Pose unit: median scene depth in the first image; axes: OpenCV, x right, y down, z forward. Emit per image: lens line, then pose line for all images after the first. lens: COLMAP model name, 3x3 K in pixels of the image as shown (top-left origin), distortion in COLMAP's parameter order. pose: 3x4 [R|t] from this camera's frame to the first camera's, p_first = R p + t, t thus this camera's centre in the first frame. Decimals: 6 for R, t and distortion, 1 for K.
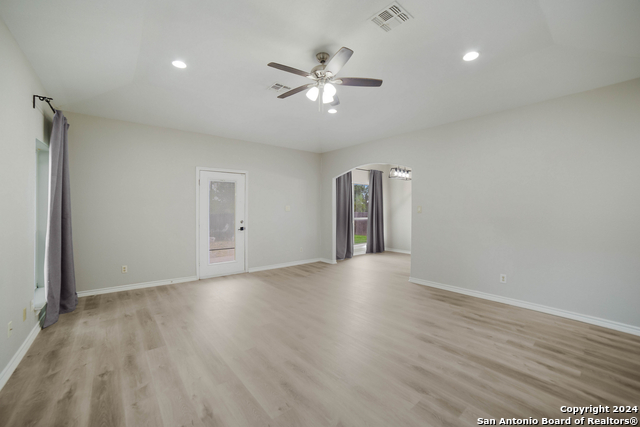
lens RADIAL K [[260.7, 0, 317.4], [0, 260.7, 206.7], [0, 0, 1]] dist [-0.097847, 0.029741]
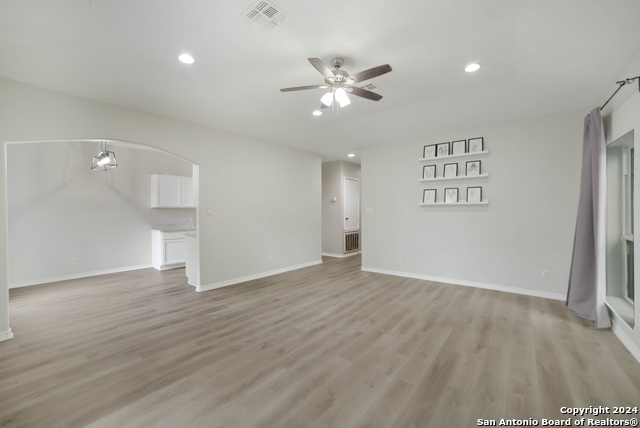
lens RADIAL K [[260.7, 0, 317.4], [0, 260.7, 207.2], [0, 0, 1]] dist [-0.097847, 0.029741]
pose [[-0.183030, 0.007939, 0.983075, -0.994705], [-0.003637, 0.999955, -0.008752, 0.006859], [-0.983101, -0.005177, -0.182993, 1.282544]]
